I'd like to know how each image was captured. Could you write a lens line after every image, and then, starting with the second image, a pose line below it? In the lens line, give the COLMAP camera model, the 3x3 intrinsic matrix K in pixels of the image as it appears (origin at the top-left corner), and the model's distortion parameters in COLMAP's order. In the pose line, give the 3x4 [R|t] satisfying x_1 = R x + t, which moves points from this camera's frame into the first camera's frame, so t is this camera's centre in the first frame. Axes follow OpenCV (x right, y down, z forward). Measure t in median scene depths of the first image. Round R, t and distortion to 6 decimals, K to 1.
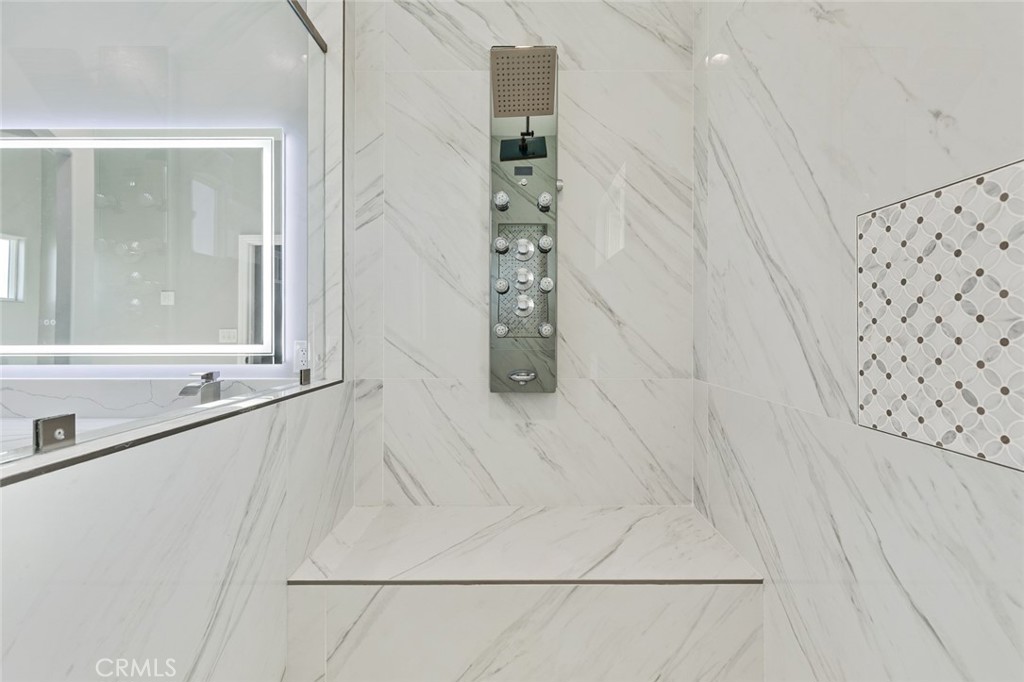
lens RADIAL K [[546.6, 0, 512.0], [0, 546.6, 341.0], [0, 0, 1]] dist [0.001093, 0.000080]
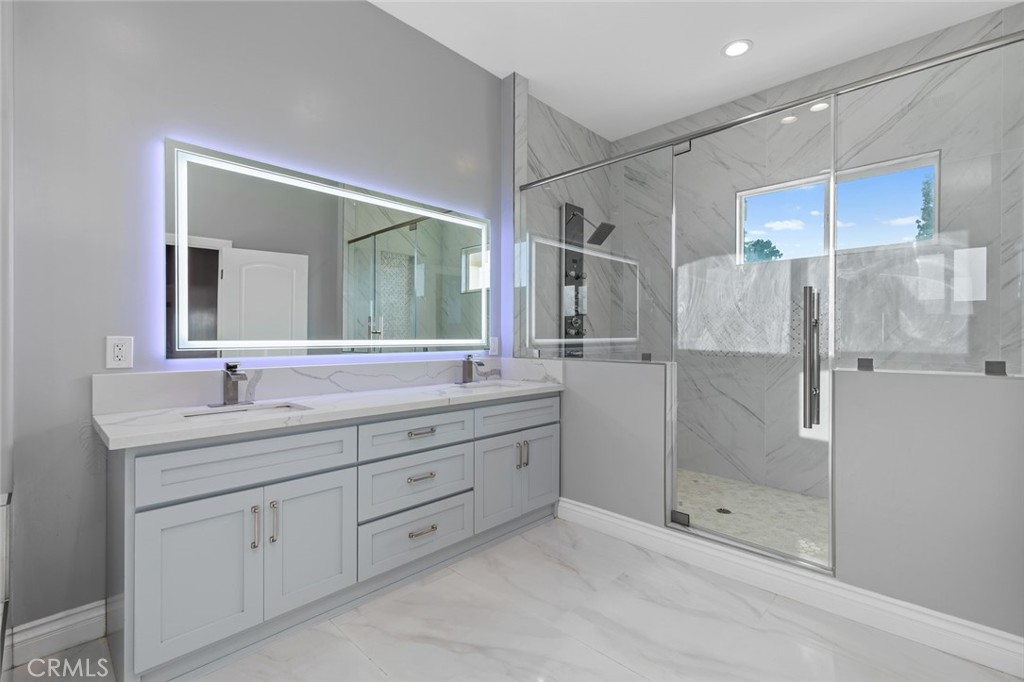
lens RADIAL K [[454.3, 0, 512.0], [0, 454.3, 341.0], [0, 0, 1]] dist [0.000014, 0.000014]
pose [[0.696082, -0.004710, 0.717947, -1.347743], [-0.003492, 0.999944, 0.009946, -0.002888], [-0.717954, -0.009430, 0.696027, -0.101547]]
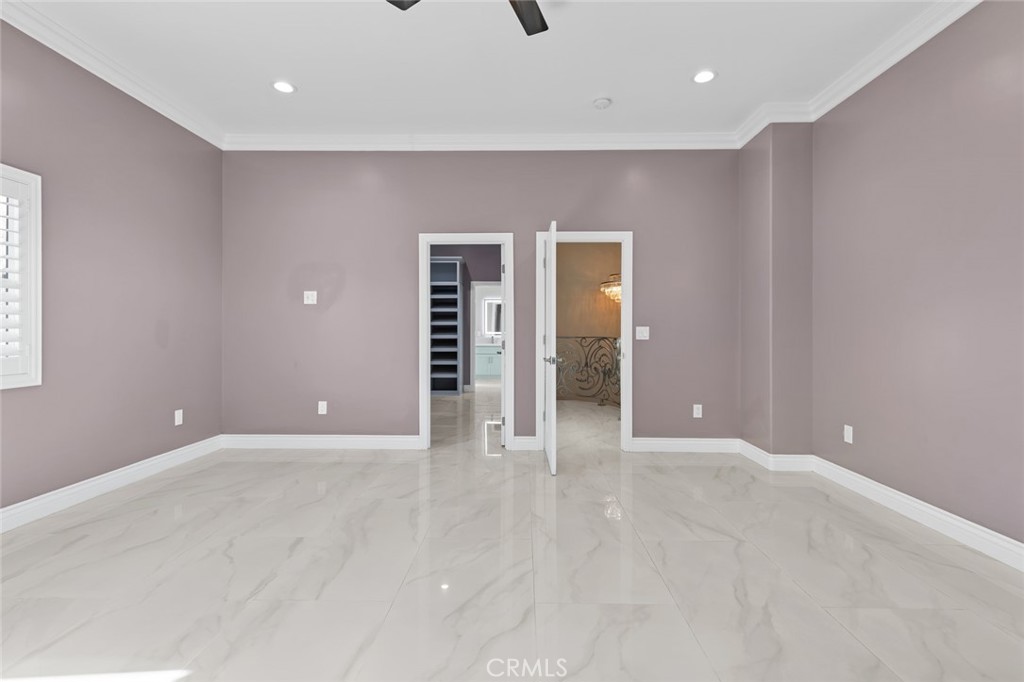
lens RADIAL K [[460.7, 0, 514.5], [0, 460.7, 335.8], [0, 0, 1]] dist [-0.000668, -0.000183]
pose [[0.999637, 0.002249, -0.026839, -0.709767], [-0.001868, 0.999897, 0.014218, -0.027129], [0.026868, -0.014162, 0.999539, -4.251741]]
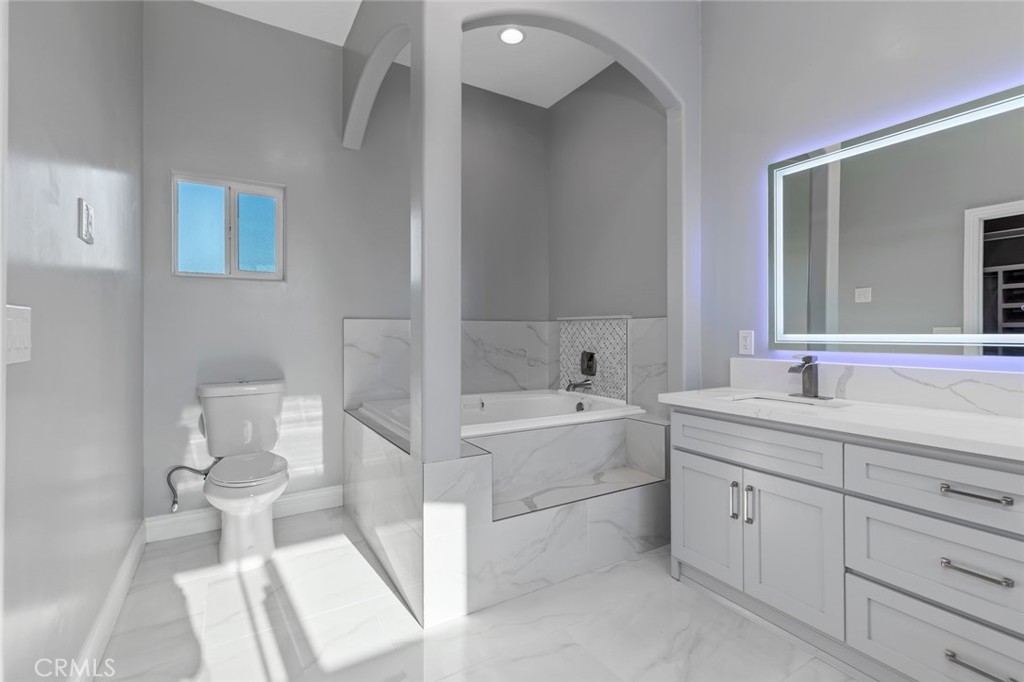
lens RADIAL K [[469.6, 0, 512.4], [0, 469.6, 330.3], [0, 0, 1]] dist [-0.000886, -0.000086]
pose [[0.509123, -0.006222, -0.860671, -0.592177], [0.006098, 0.999975, -0.003622, -0.001072], [0.860672, -0.003404, 0.509148, -0.075961]]
